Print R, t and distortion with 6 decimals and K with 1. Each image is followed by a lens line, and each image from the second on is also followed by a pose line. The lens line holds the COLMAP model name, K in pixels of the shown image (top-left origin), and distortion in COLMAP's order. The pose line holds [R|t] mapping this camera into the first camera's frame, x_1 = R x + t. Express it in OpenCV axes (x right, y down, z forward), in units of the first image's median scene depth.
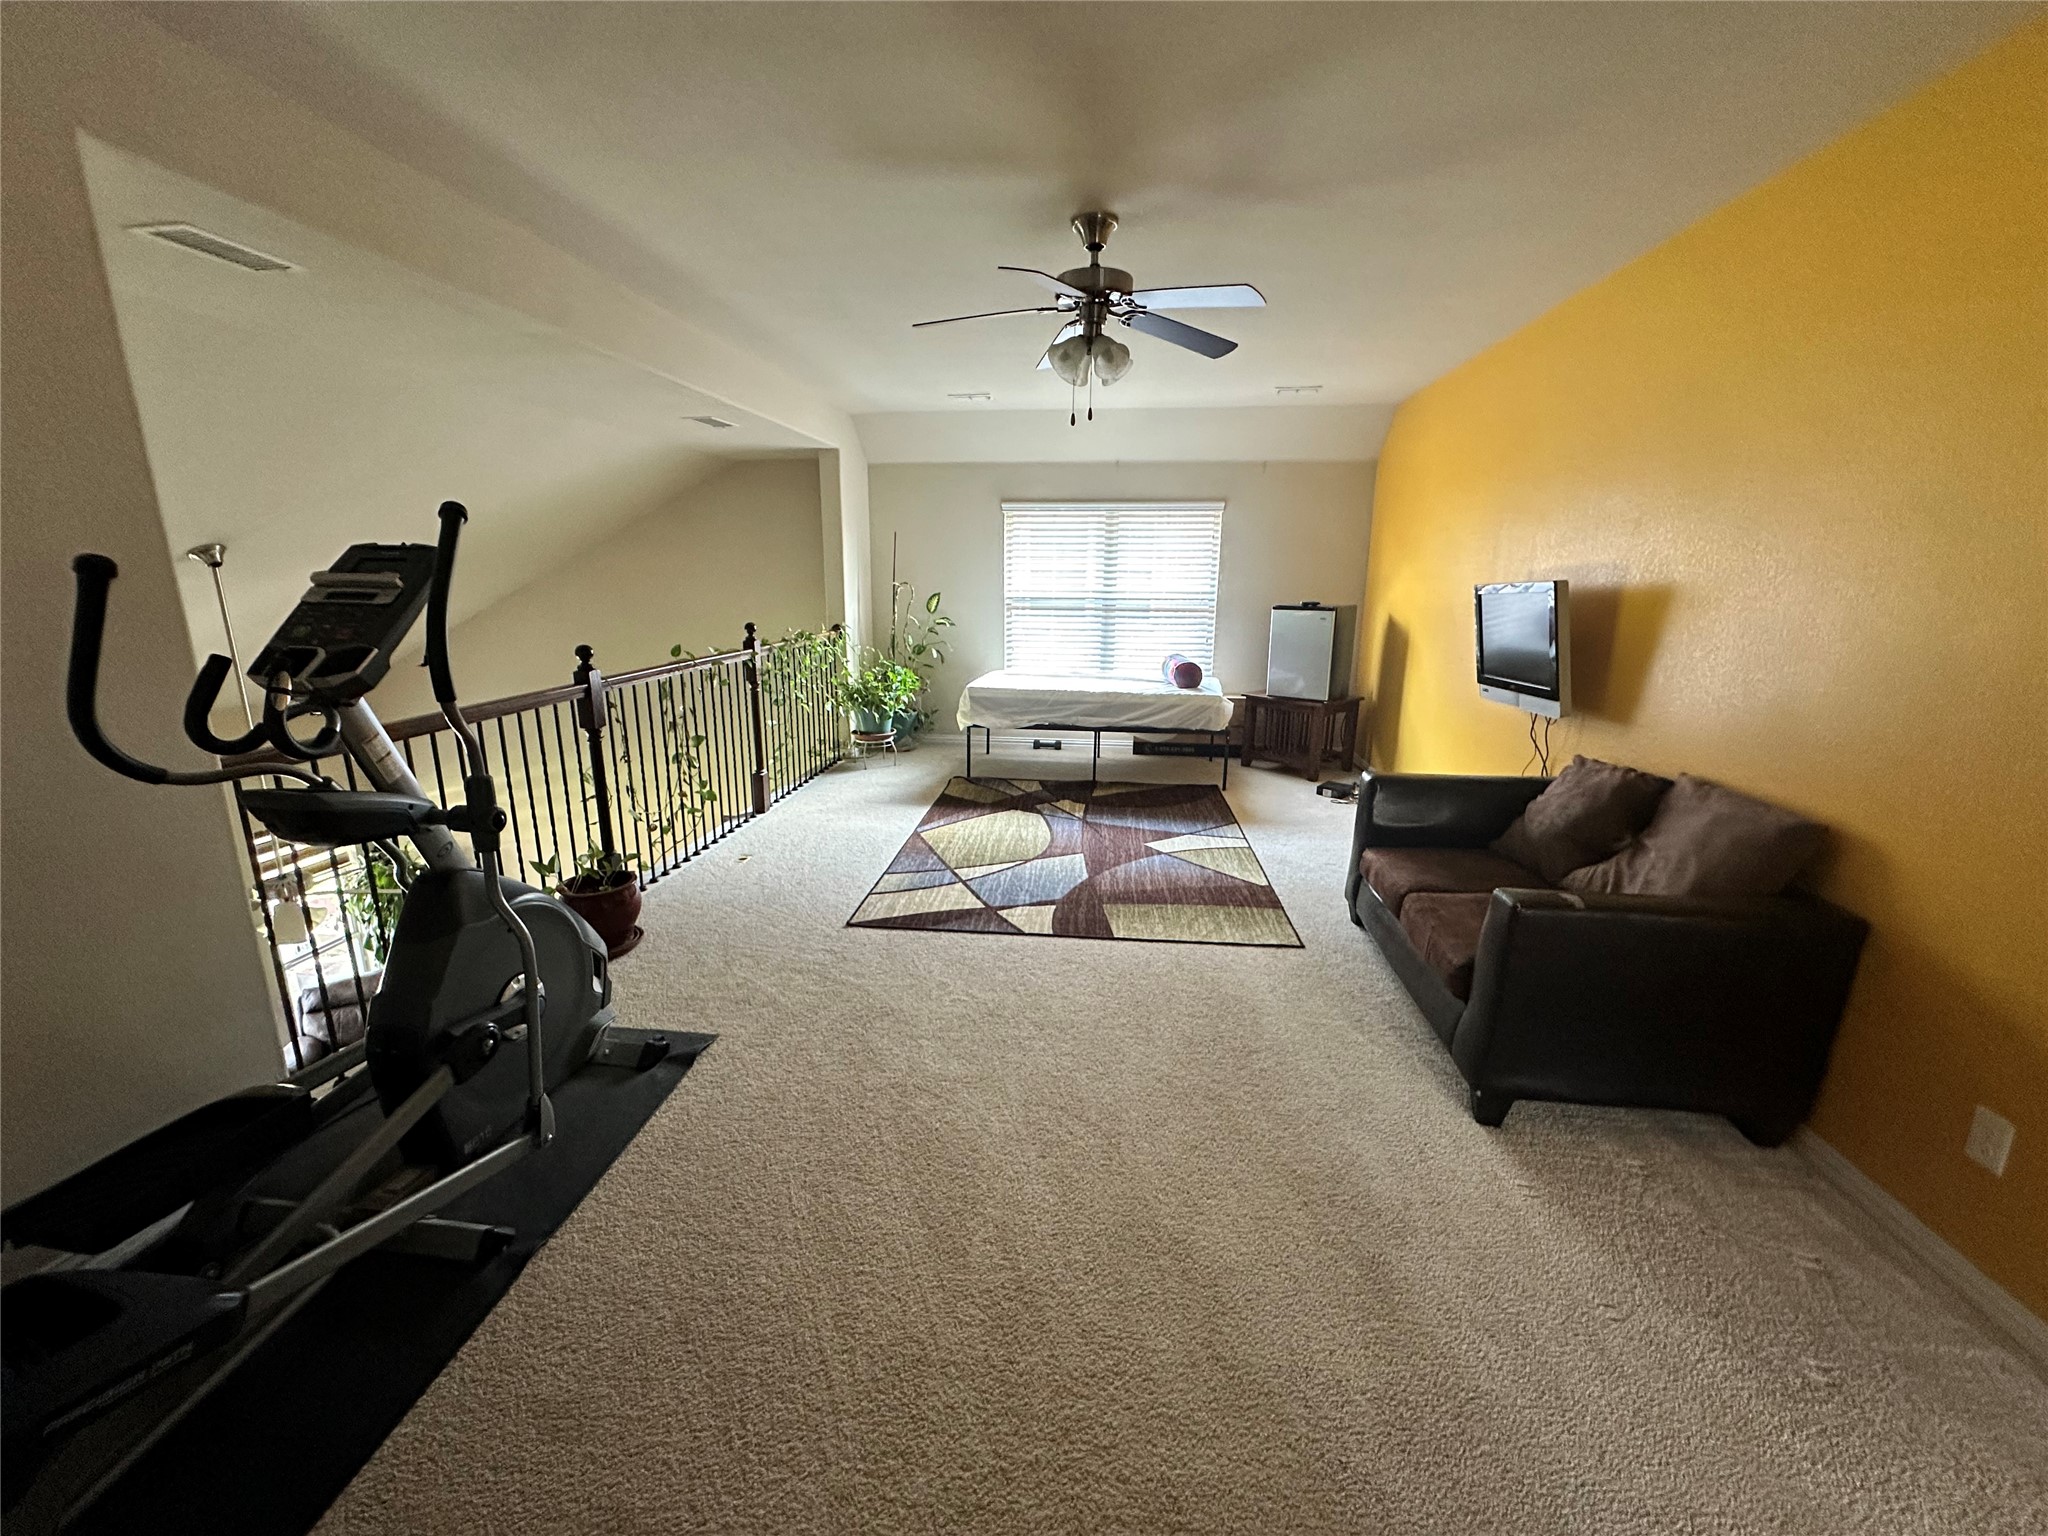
lens RADIAL K [[818.4, 0, 1024.0], [0, 818.4, 768.0], [0, 0, 1]] dist [0.000374, 0.000073]
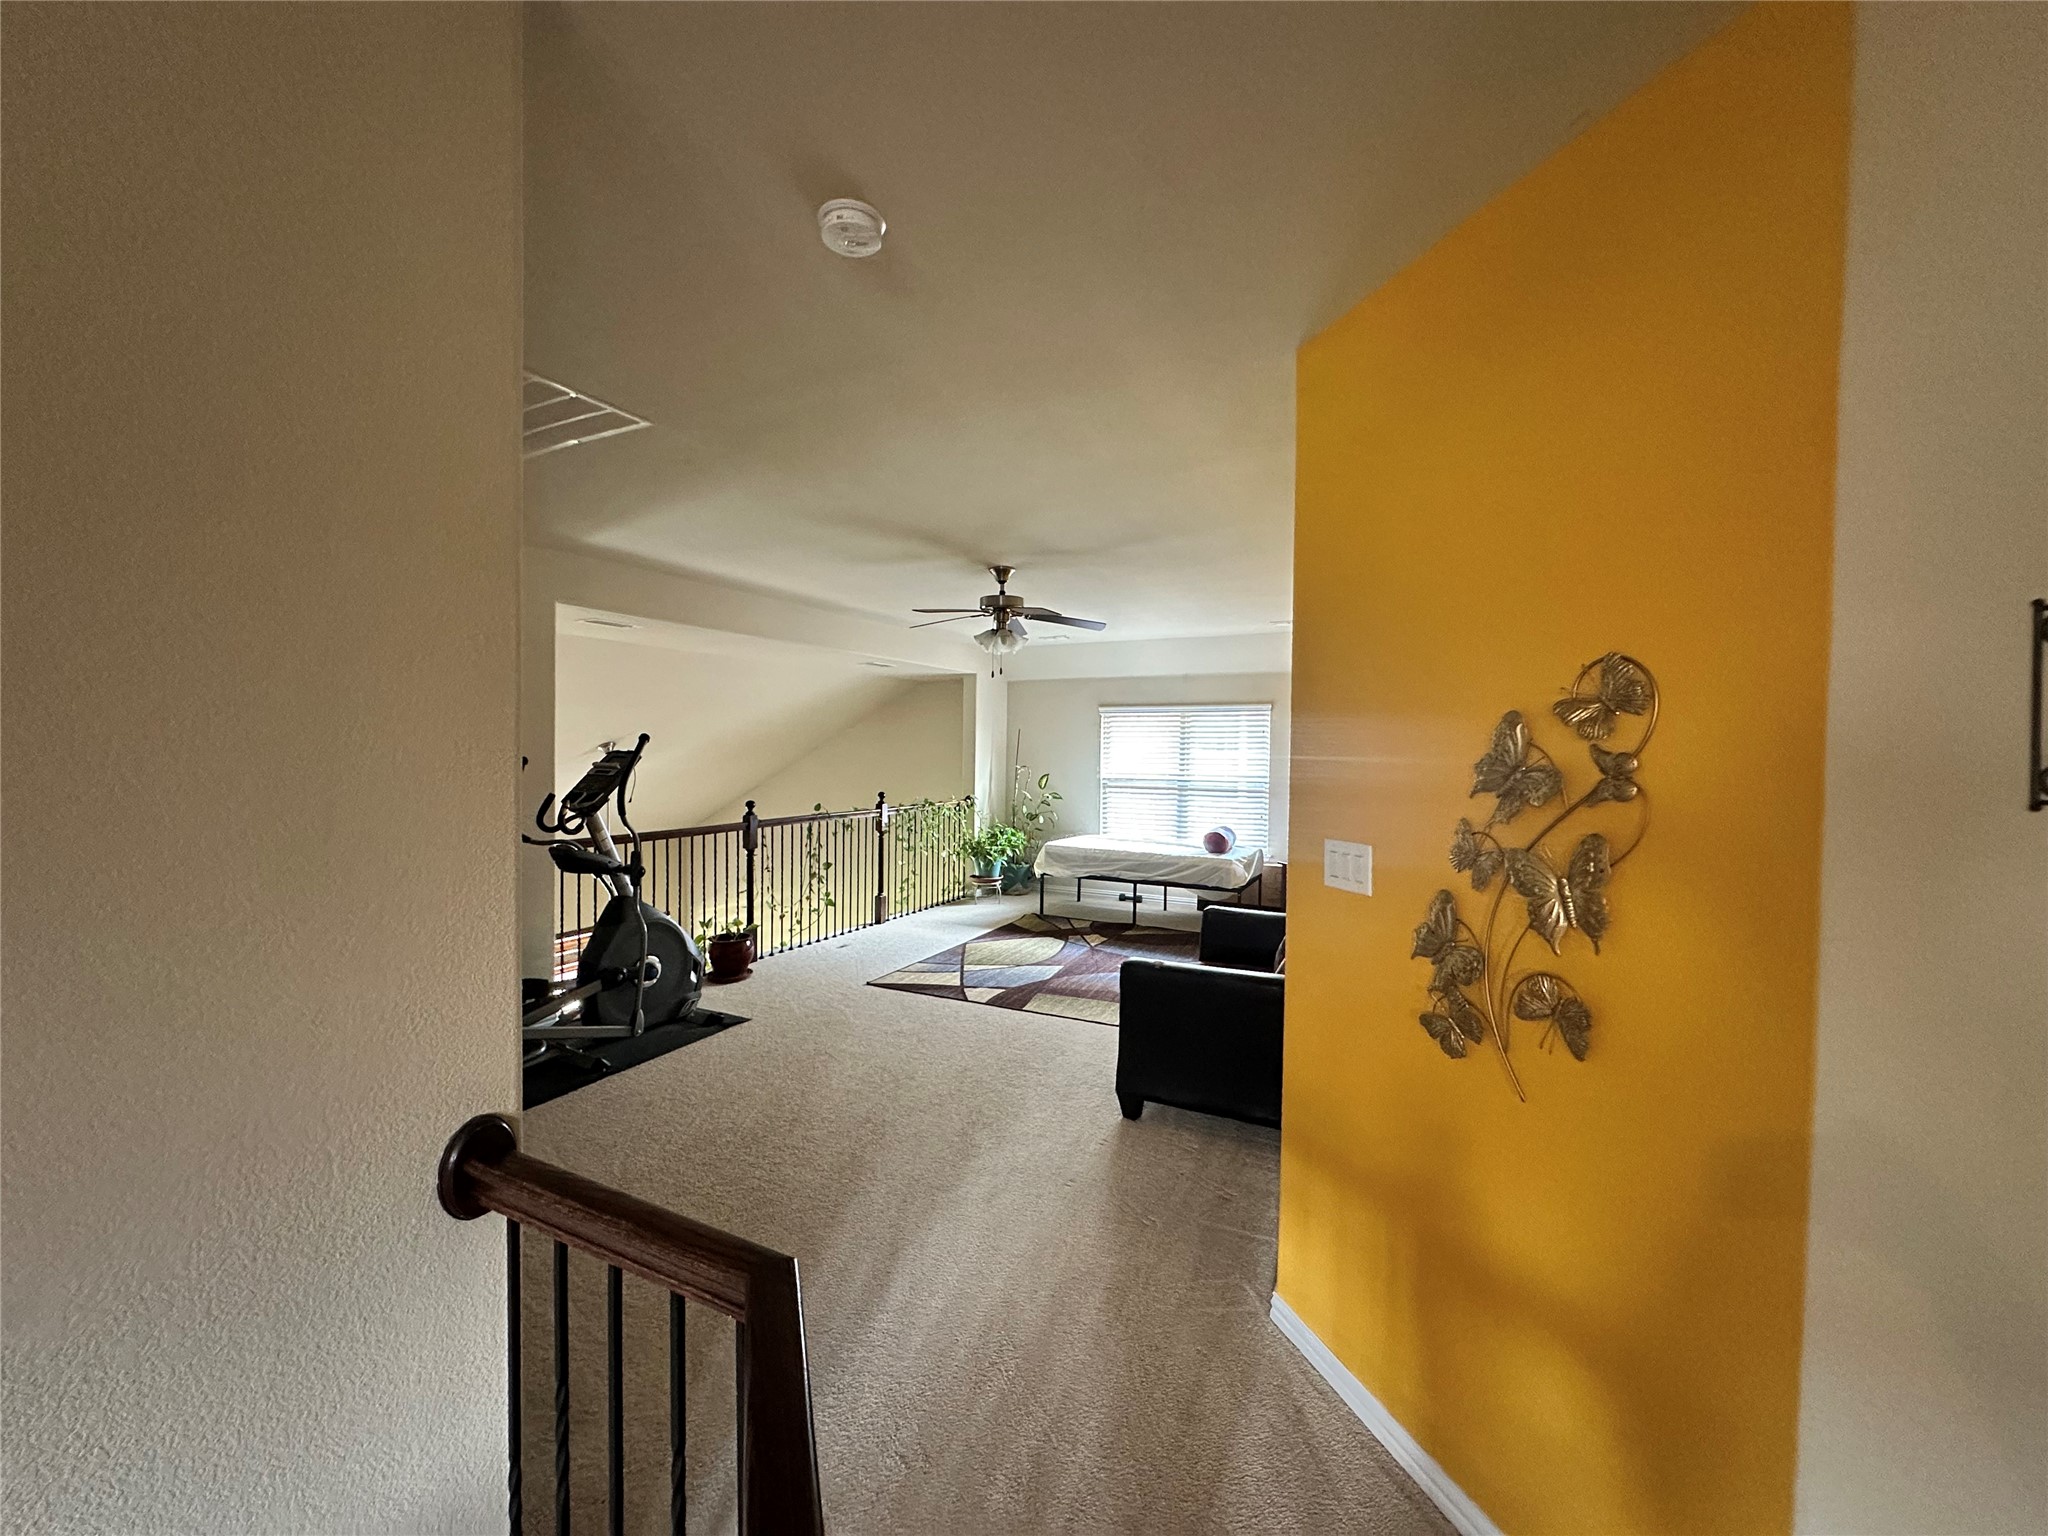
lens RADIAL K [[818.4, 0, 1024.0], [0, 818.4, 768.0], [0, 0, 1]] dist [0.000374, 0.000073]
pose [[0.936962, 0.010776, -0.349265, 0.500204], [-0.085940, 0.975930, -0.200438, 0.066158], [0.338698, 0.217818, 0.915335, -0.335109]]
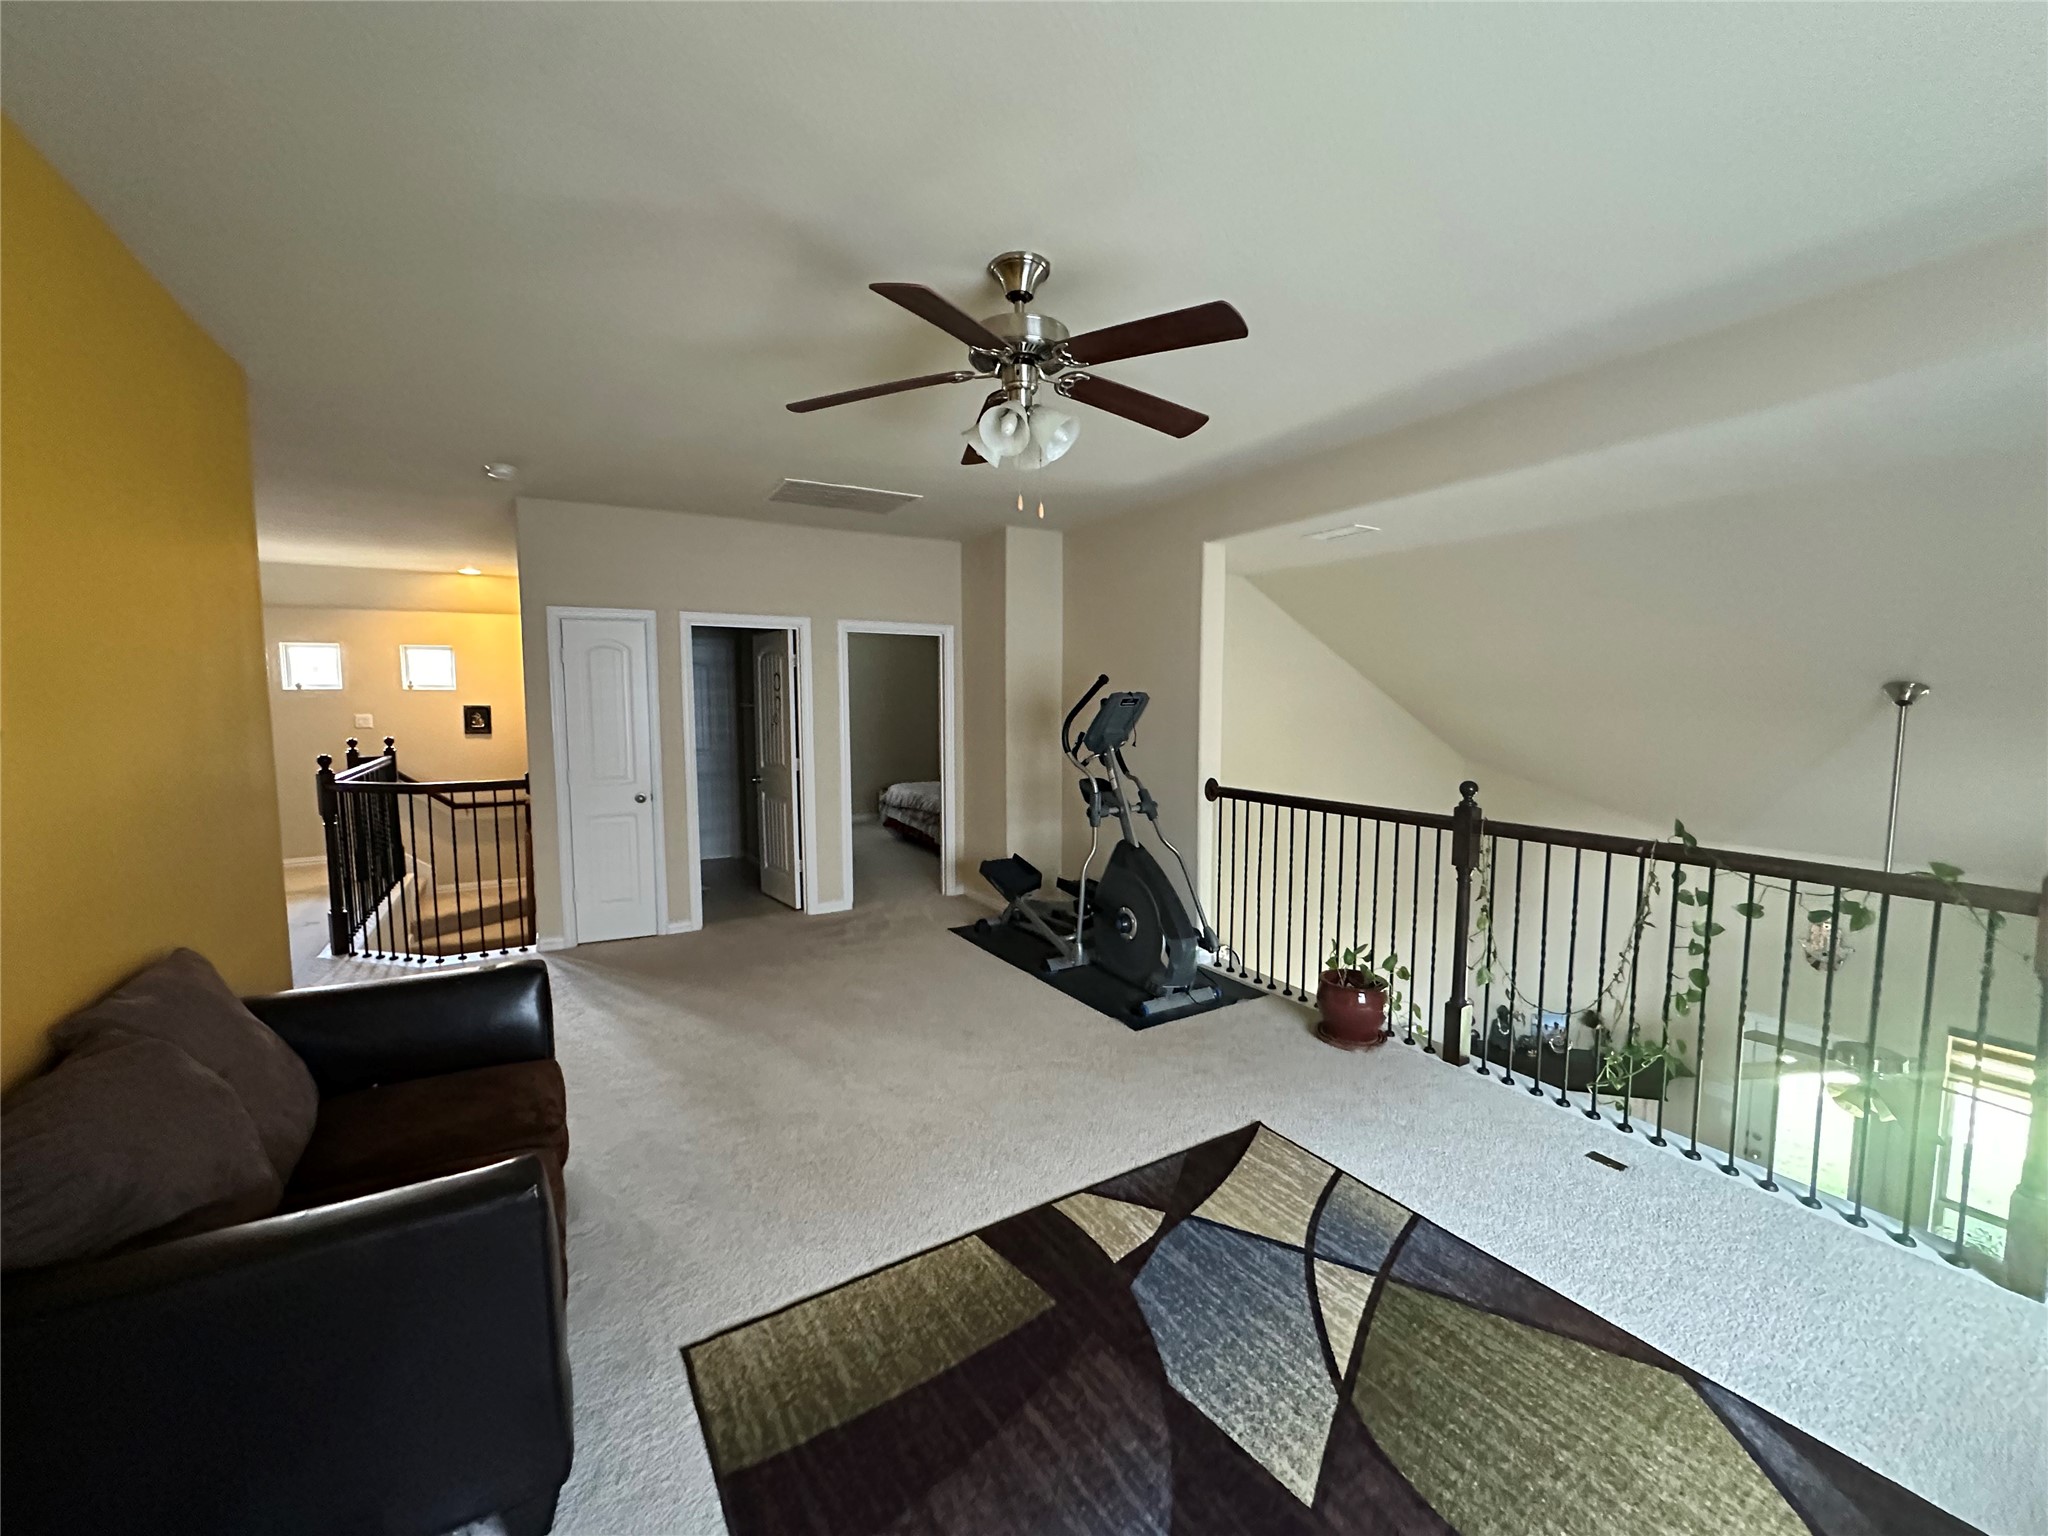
lens RADIAL K [[818.4, 0, 1024.0], [0, 818.4, 768.0], [0, 0, 1]] dist [0.000374, 0.000073]
pose [[-0.788834, 0.046083, -0.612876, 0.386650], [-0.154642, 0.950222, 0.270489, -0.283569], [0.594833, 0.308147, -0.742441, 1.149257]]
